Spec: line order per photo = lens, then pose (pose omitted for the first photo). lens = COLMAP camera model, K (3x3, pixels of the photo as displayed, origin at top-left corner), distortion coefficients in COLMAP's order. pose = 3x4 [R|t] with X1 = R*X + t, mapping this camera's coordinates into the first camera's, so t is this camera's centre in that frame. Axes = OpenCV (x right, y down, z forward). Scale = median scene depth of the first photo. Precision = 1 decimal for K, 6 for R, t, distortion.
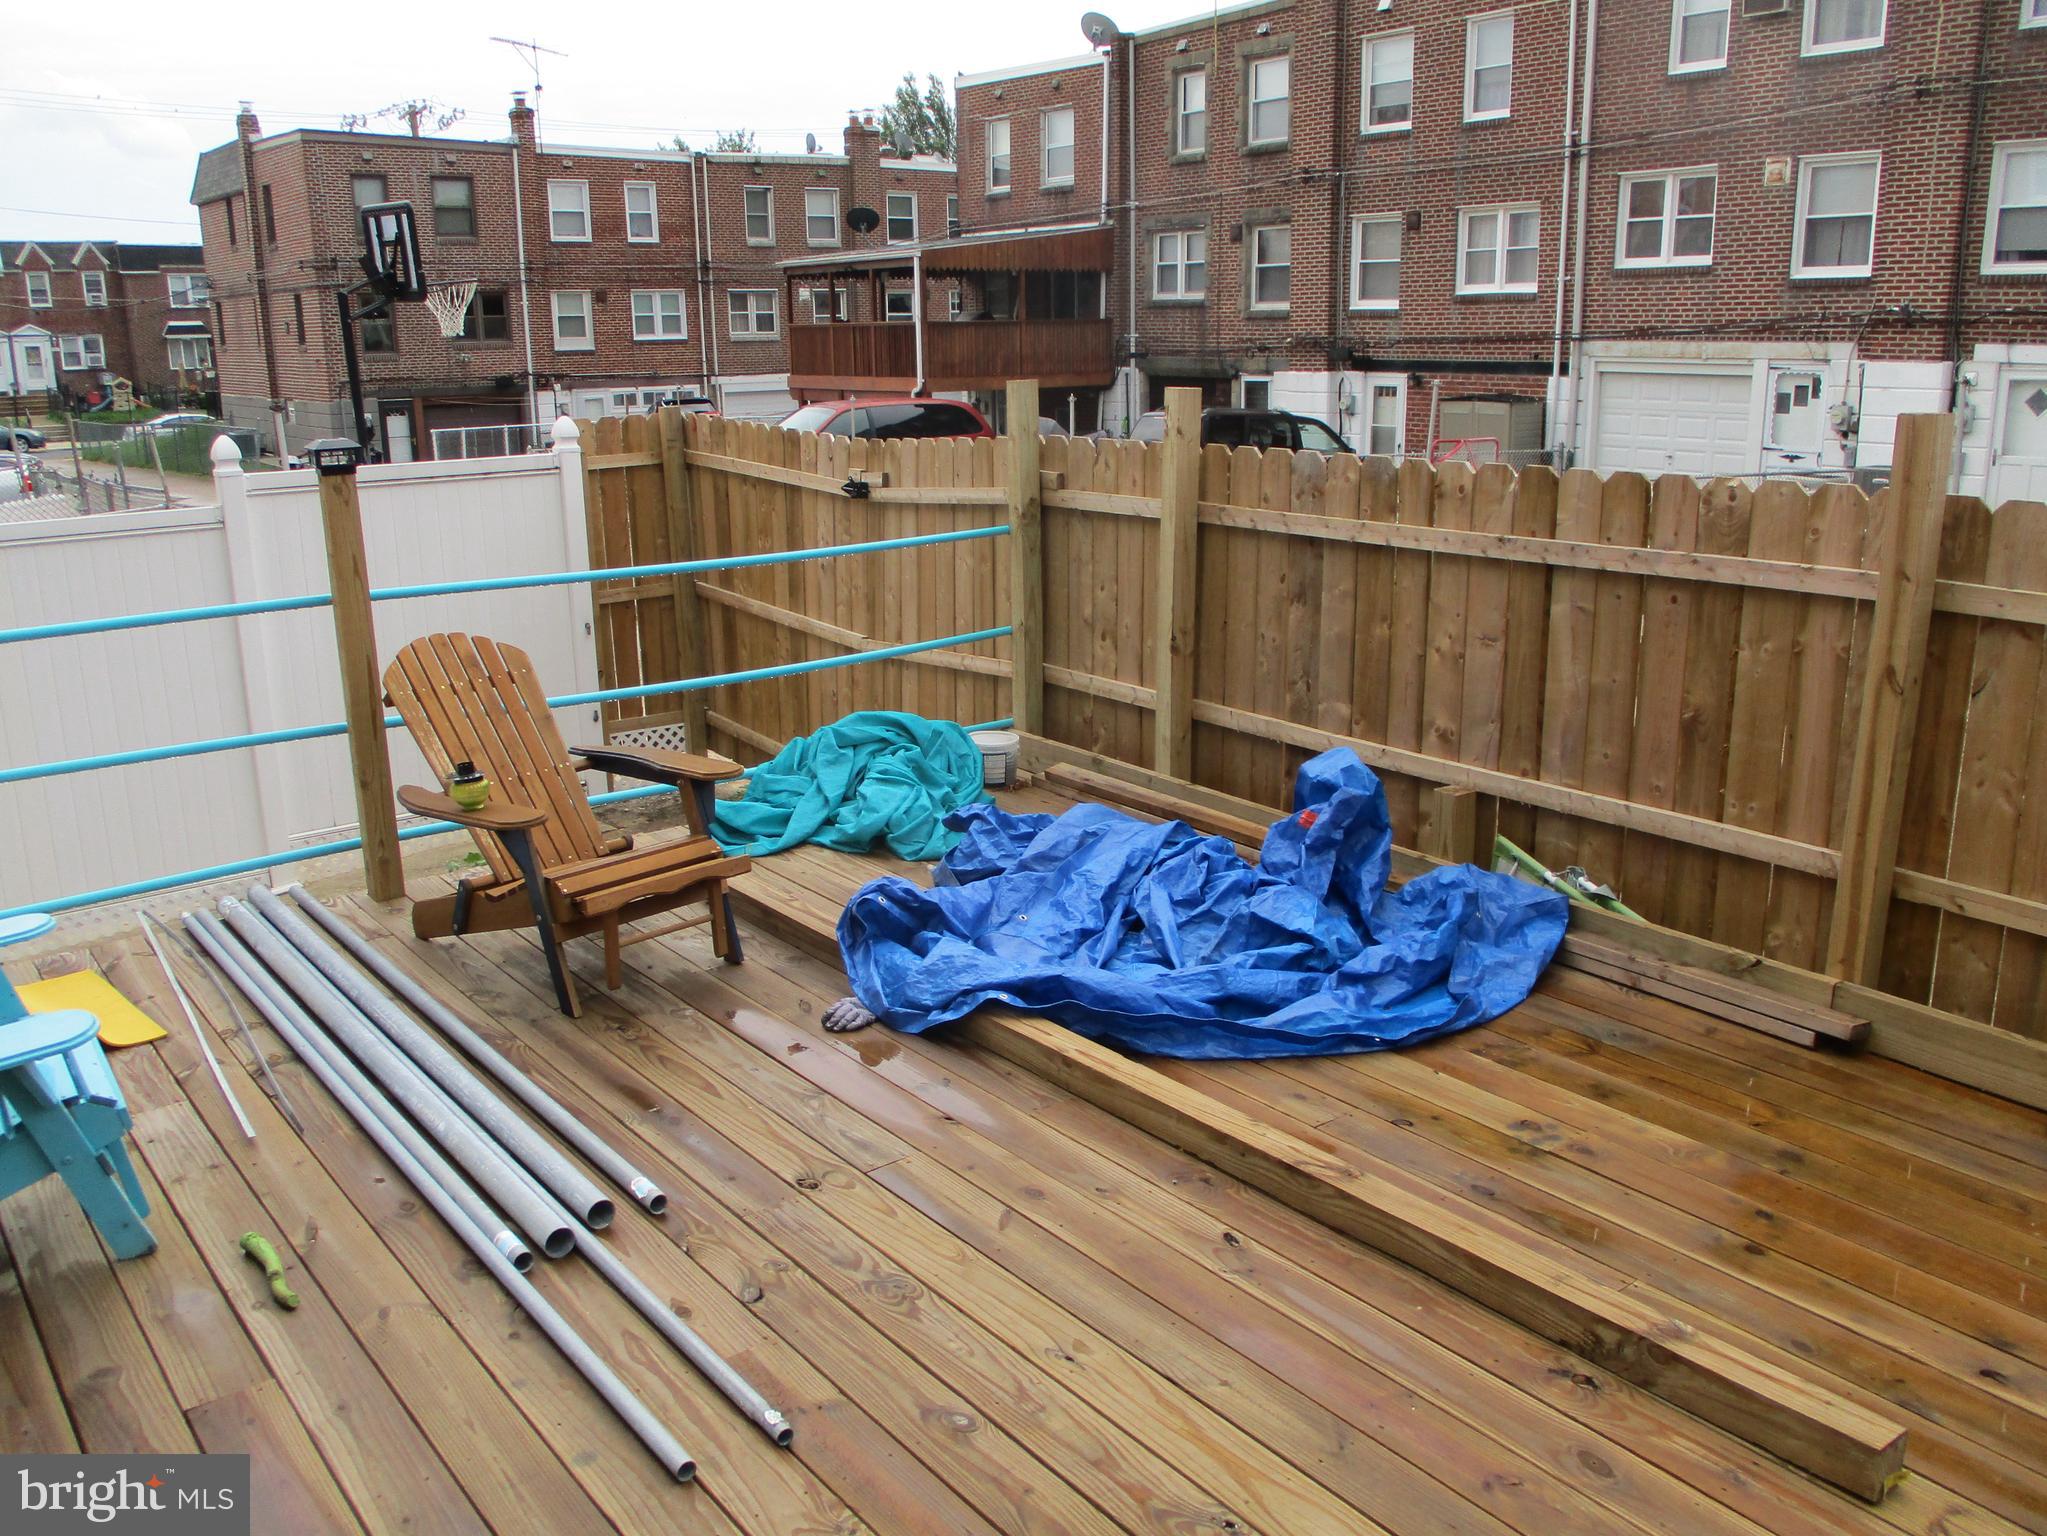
lens RADIAL K [[1727.0, 0, 1028.0], [0, 1727.0, 775.7], [0, 0, 1]] dist [-0.029270, 0.016538]
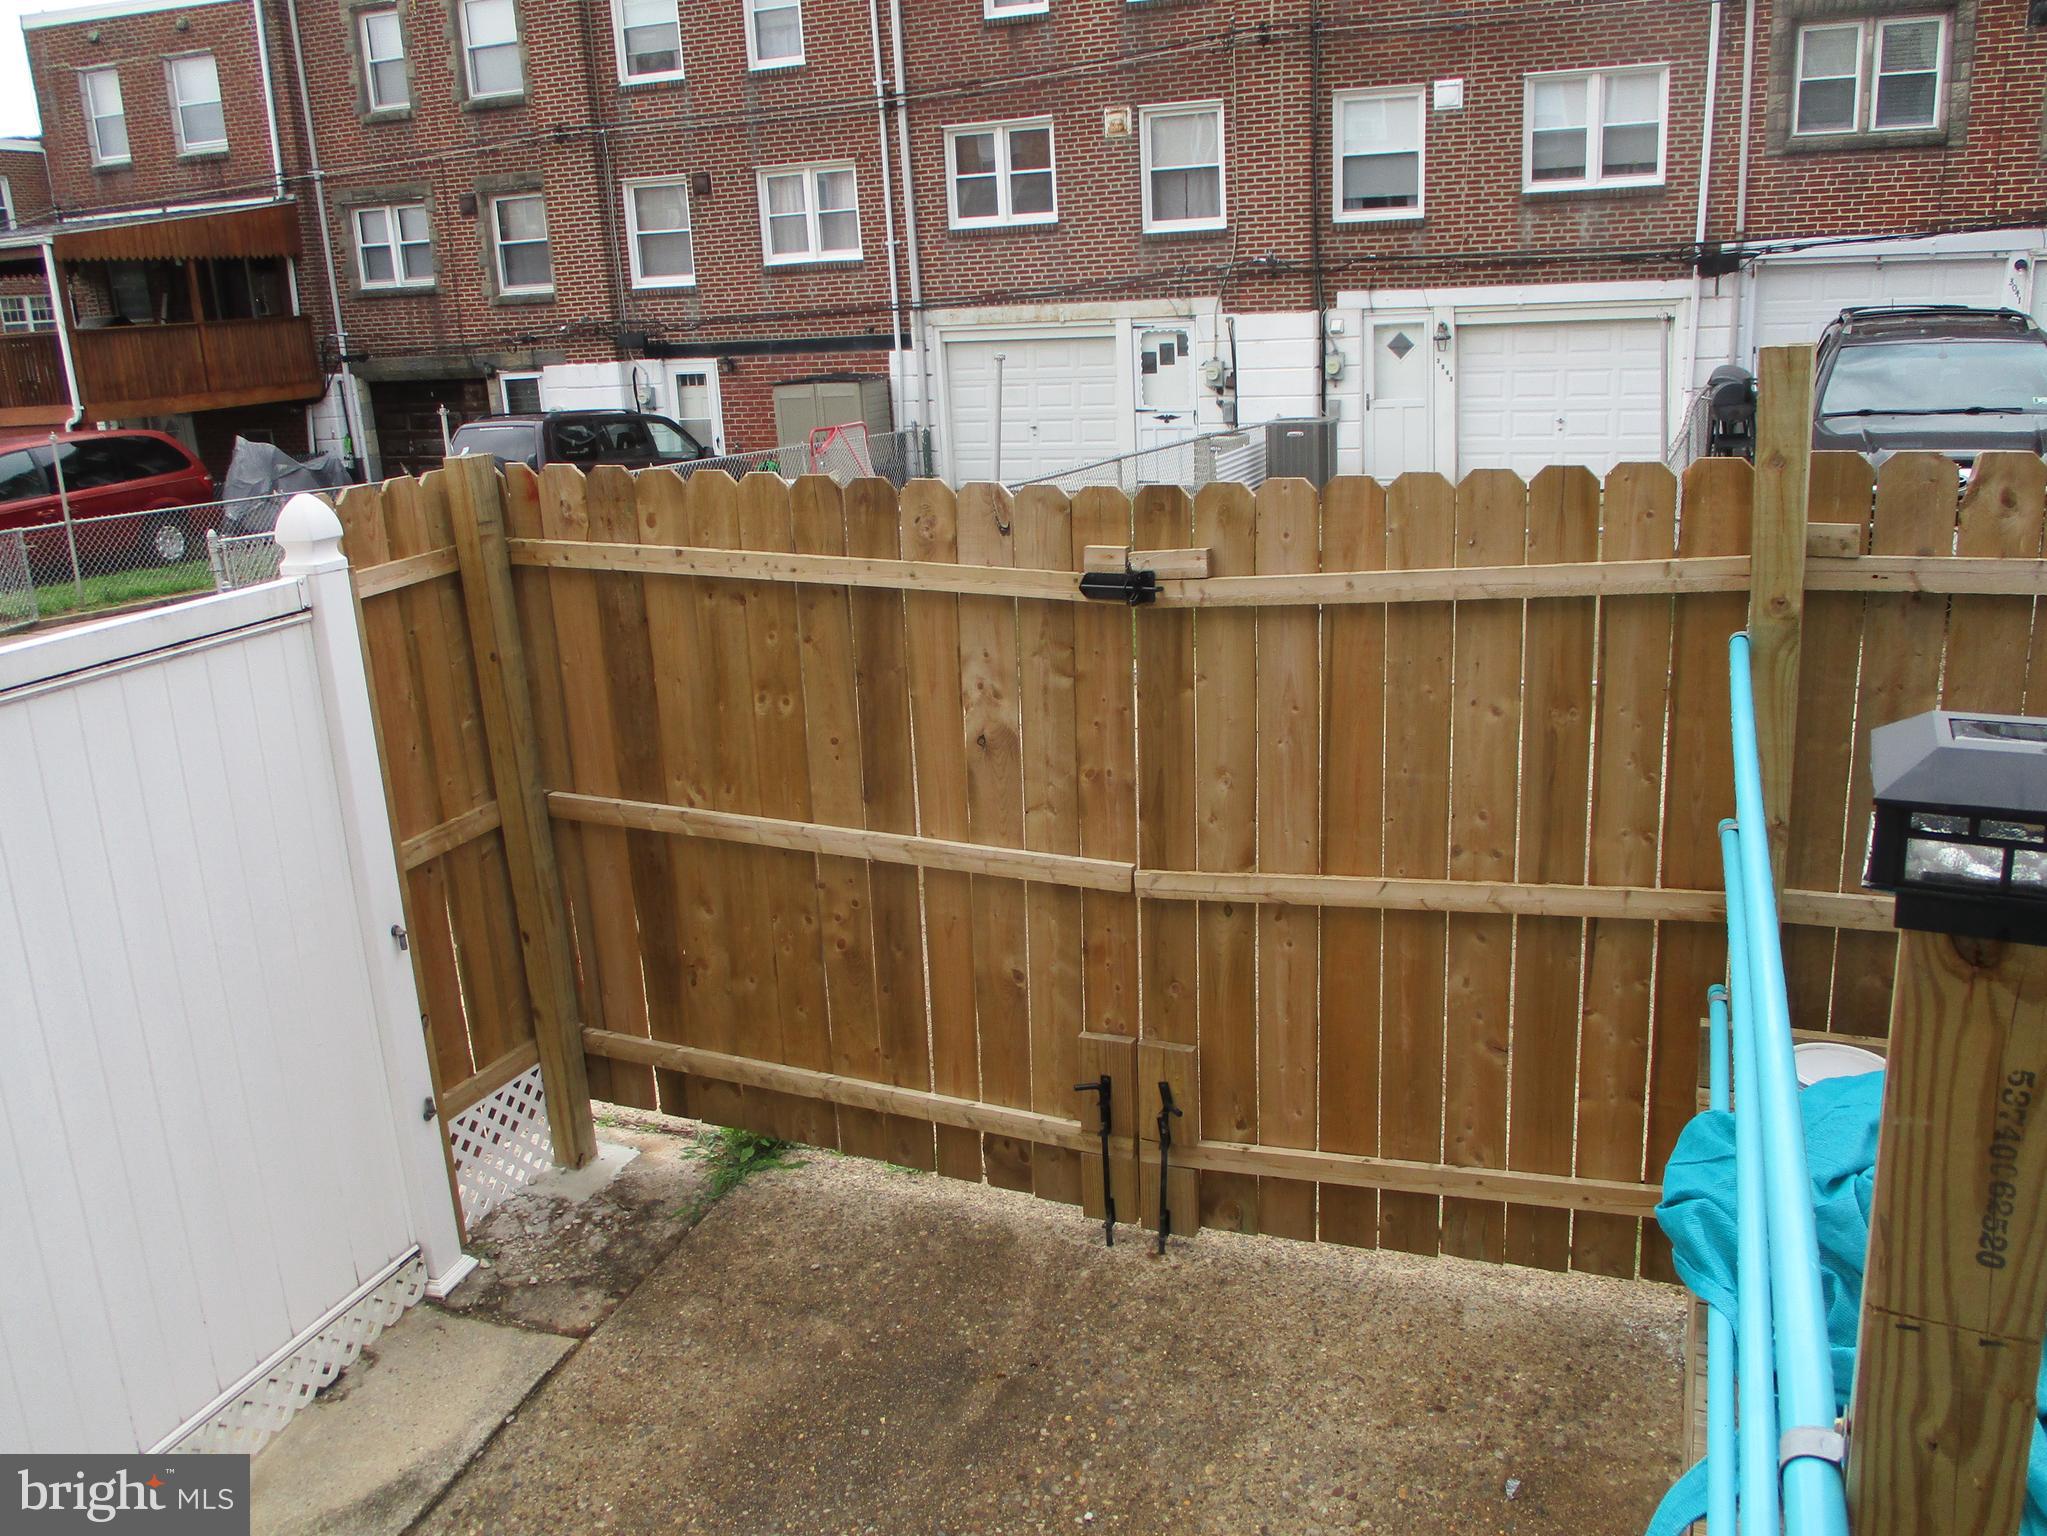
lens RADIAL K [[1727.0, 0, 1006.8], [0, 1727.0, 757.2], [0, 0, 1]] dist [-0.029270, 0.016538]
pose [[0.859651, -0.166663, 0.482933, -0.119541], [0.169375, 0.984805, 0.038363, -0.044649], [-0.481989, 0.048818, 0.874816, 0.181664]]
